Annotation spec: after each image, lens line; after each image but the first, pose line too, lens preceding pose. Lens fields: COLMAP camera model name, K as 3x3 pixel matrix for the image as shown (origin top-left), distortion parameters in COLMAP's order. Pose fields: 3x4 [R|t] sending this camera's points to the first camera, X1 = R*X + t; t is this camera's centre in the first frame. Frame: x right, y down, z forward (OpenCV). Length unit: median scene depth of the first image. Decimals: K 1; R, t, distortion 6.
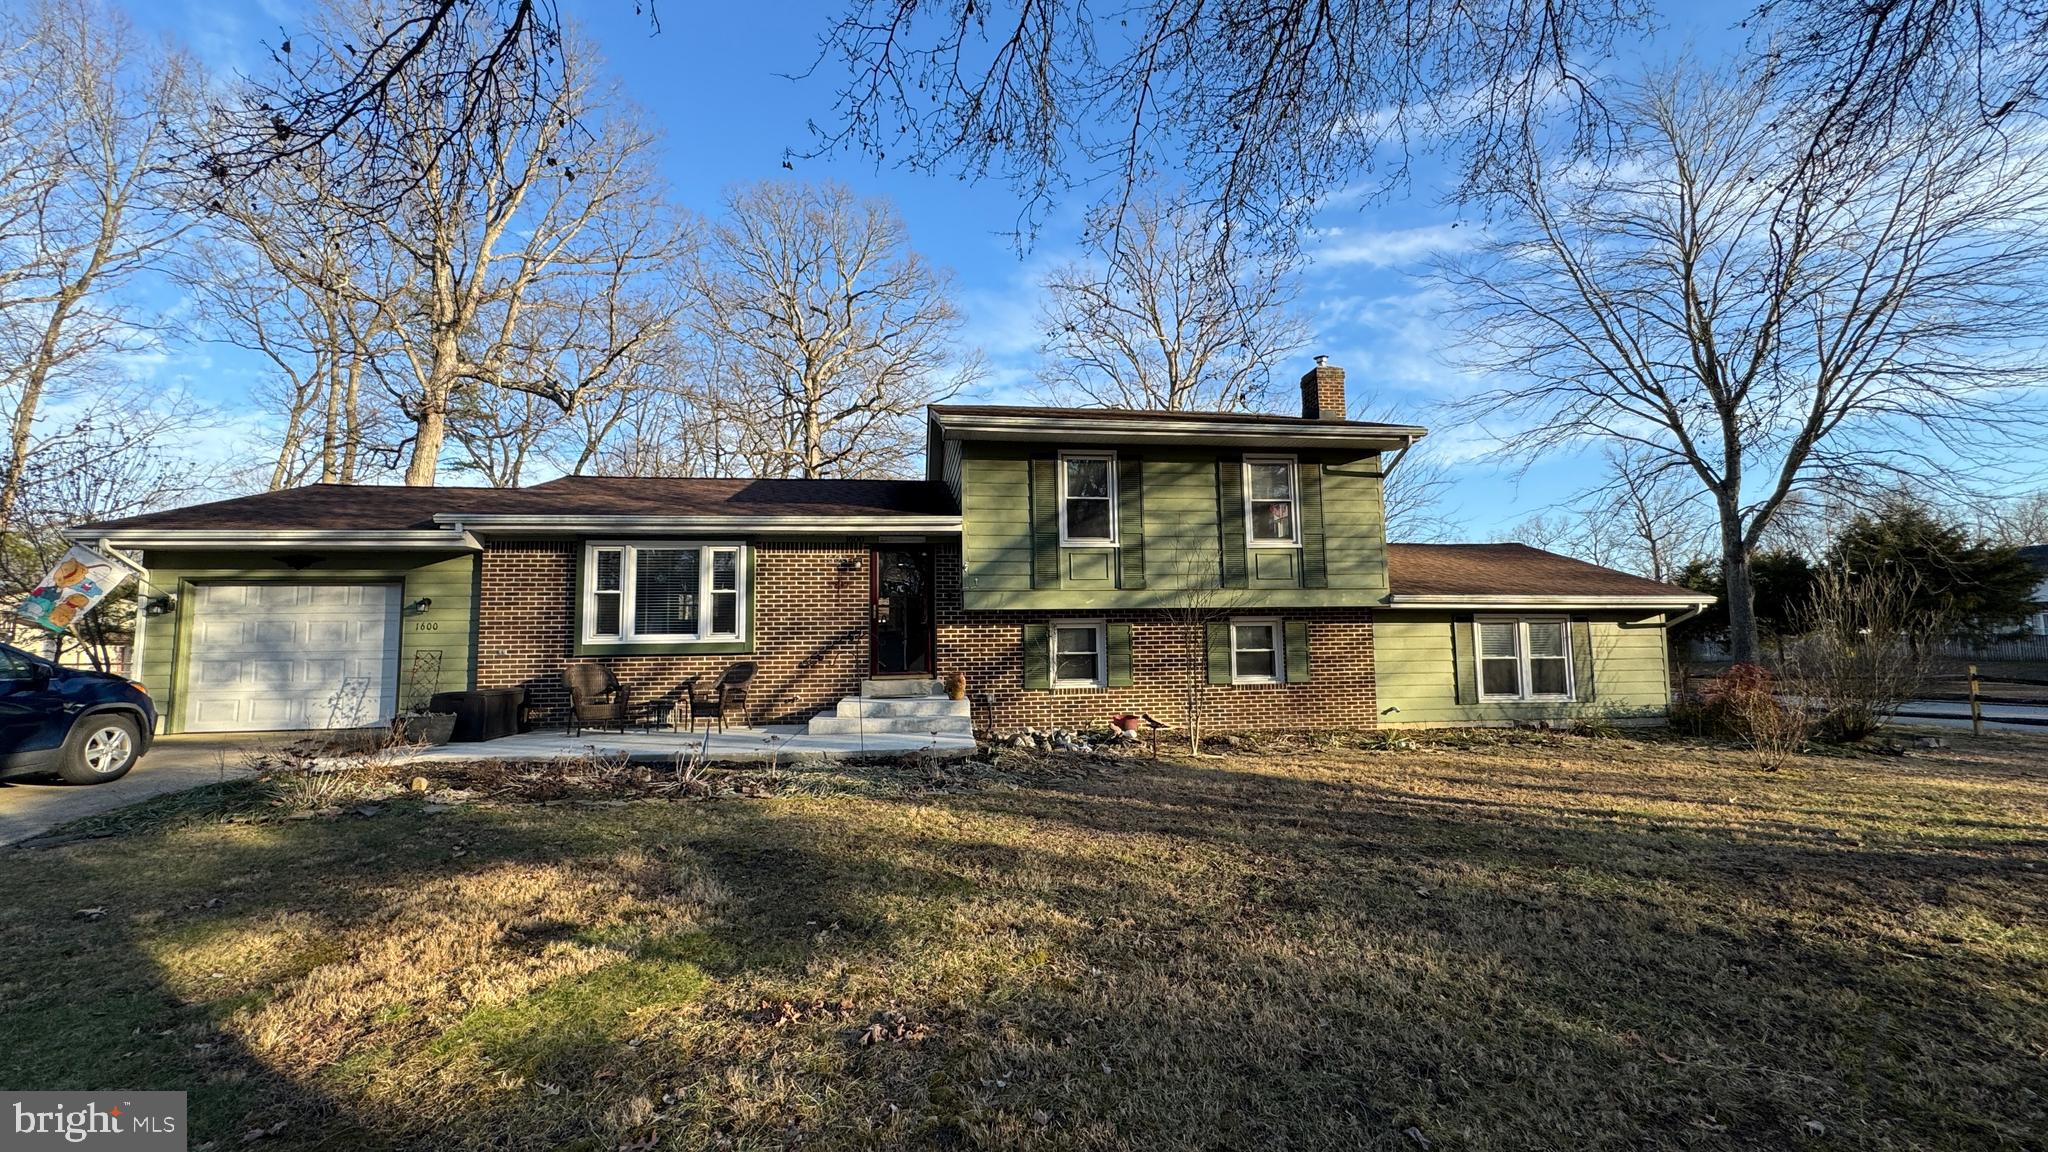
lens RADIAL K [[873.6, 0, 1024.0], [0, 873.6, 576.0], [0, 0, 1]] dist [-0.000597, -0.000047]
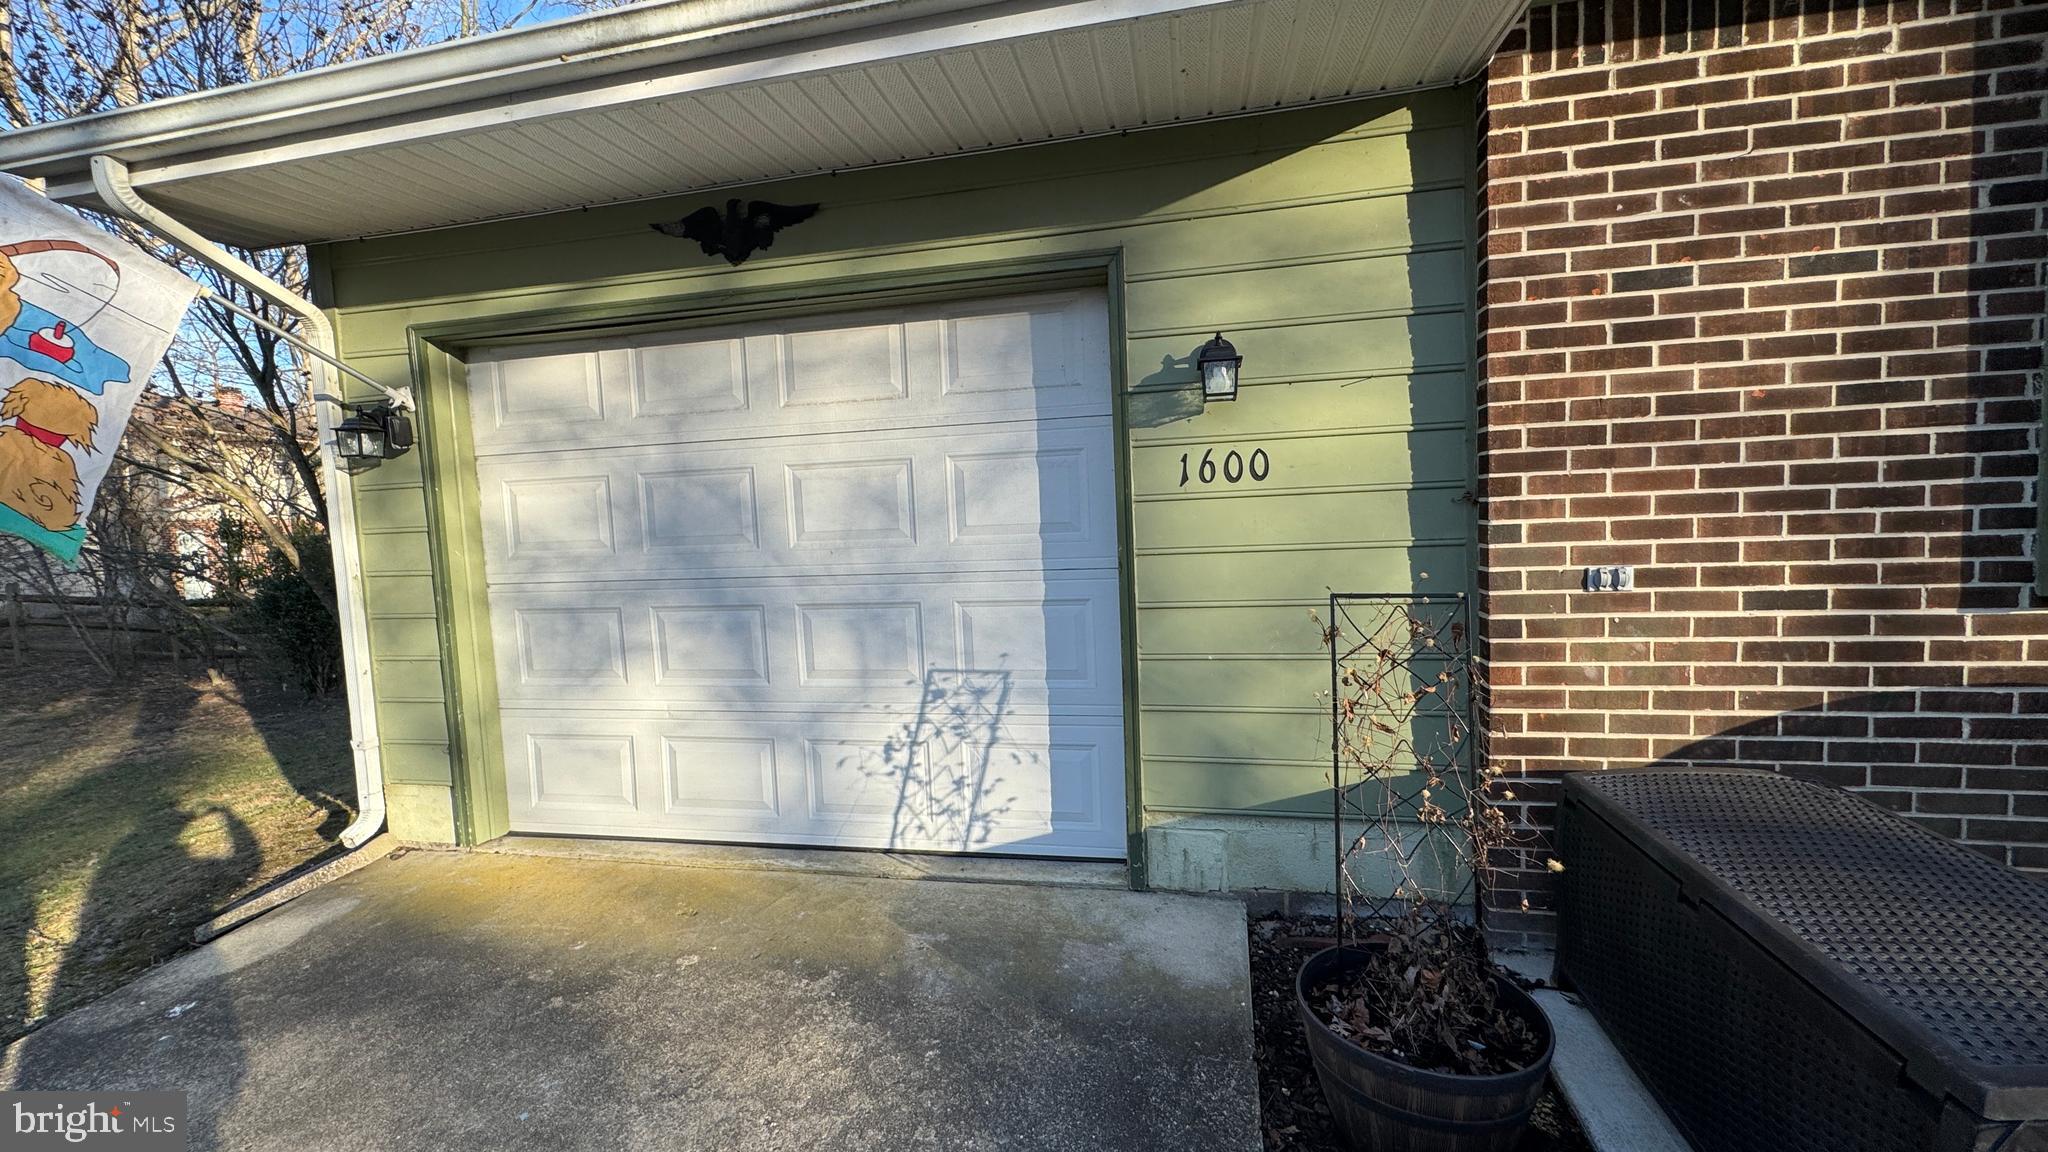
lens RADIAL K [[827.7, 0, 1025.3], [0, 827.7, 574.4], [0, 0, 1]] dist [-0.000577, 0.000107]
pose [[0.932991, 0.005214, -0.359862, -0.650456], [0.059513, 0.983894, 0.168553, 0.045963], [0.354945, -0.178675, 0.917654, 0.773978]]
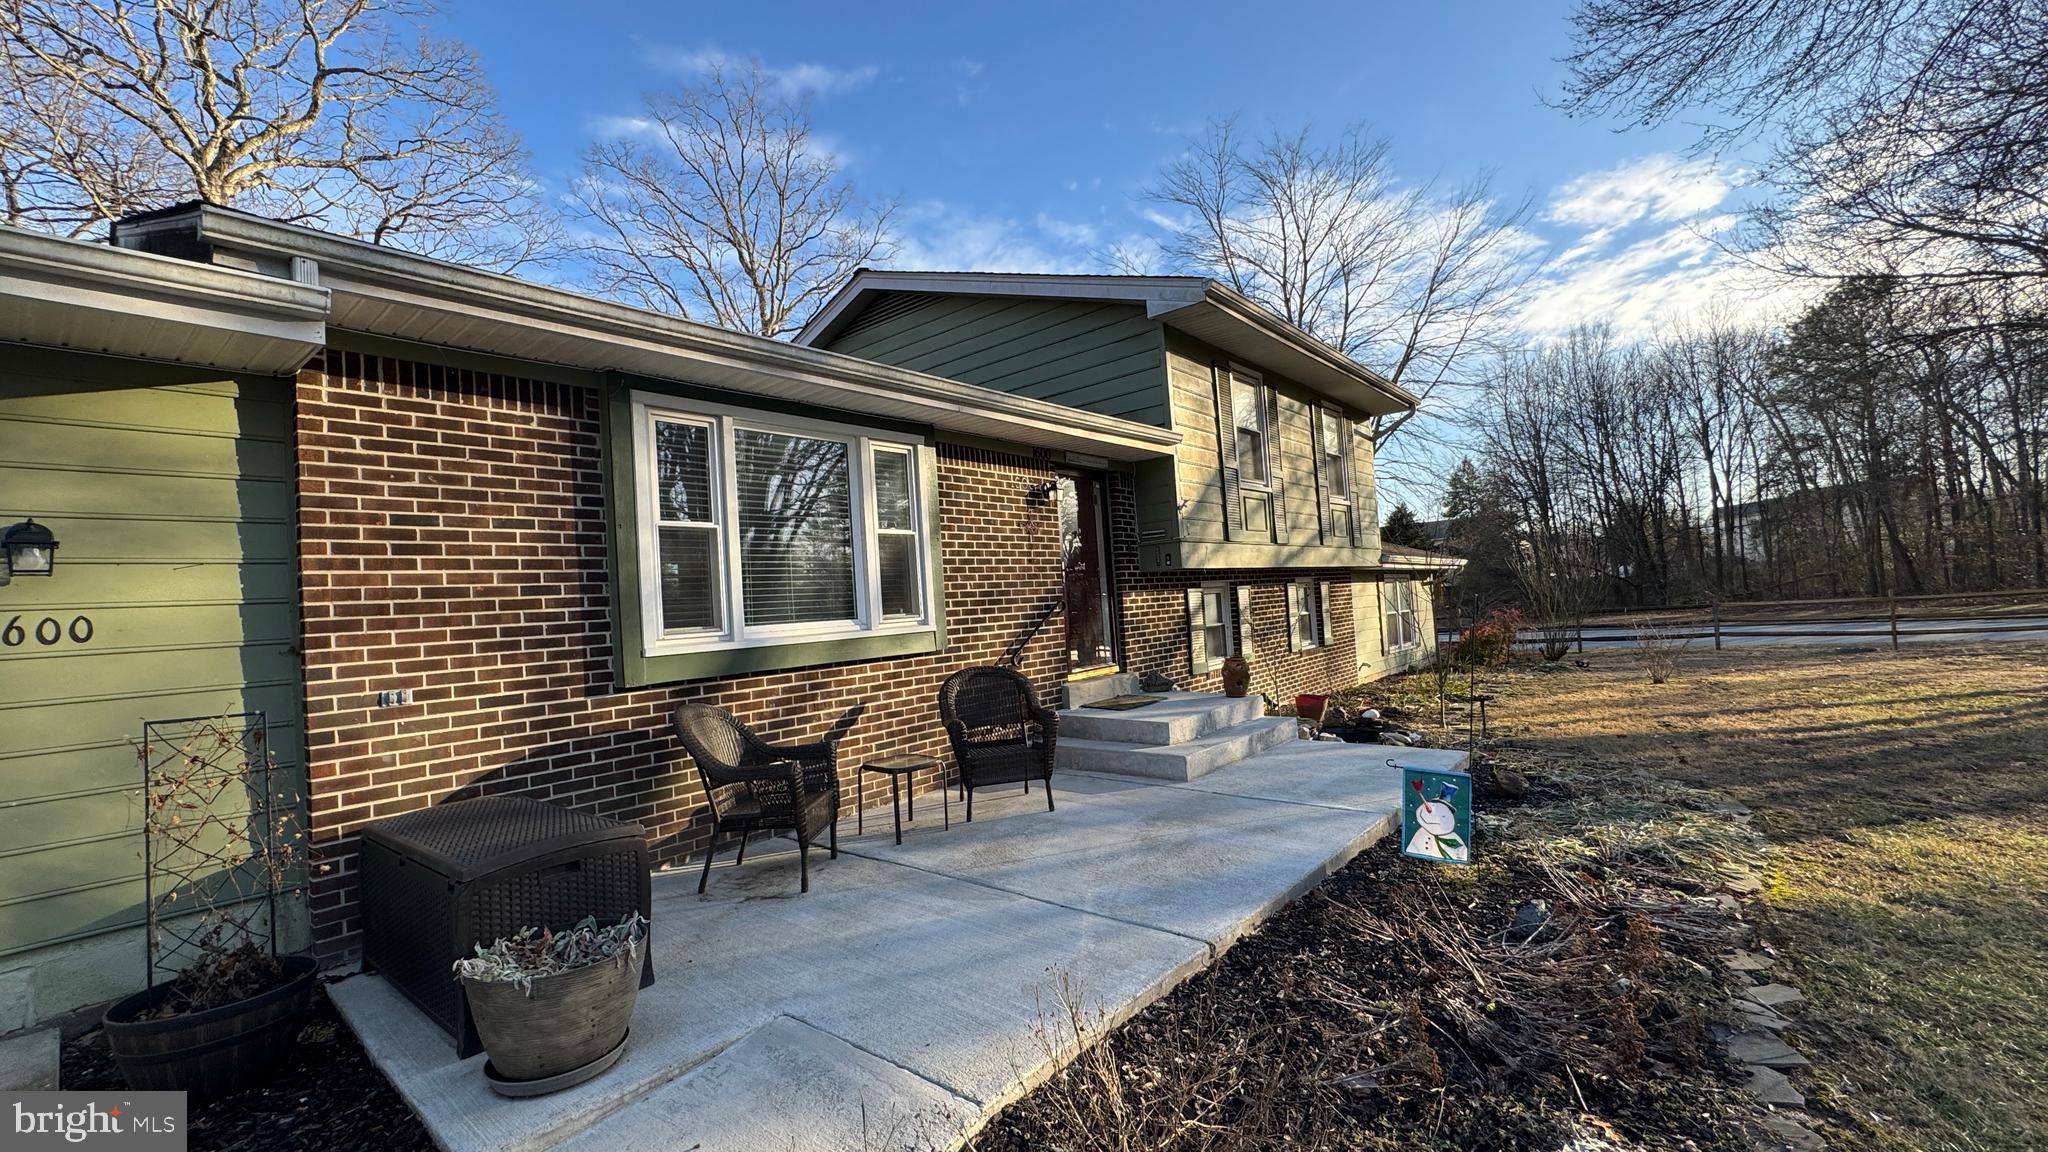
lens RADIAL K [[827.7, 0, 1025.3], [0, 827.7, 574.4], [0, 0, 1]] dist [-0.000577, 0.000107]
pose [[0.749299, -0.006203, 0.662203, -0.621832], [-0.008009, 0.999798, 0.018428, 0.033756], [-0.662183, -0.019112, 0.749098, 0.613695]]
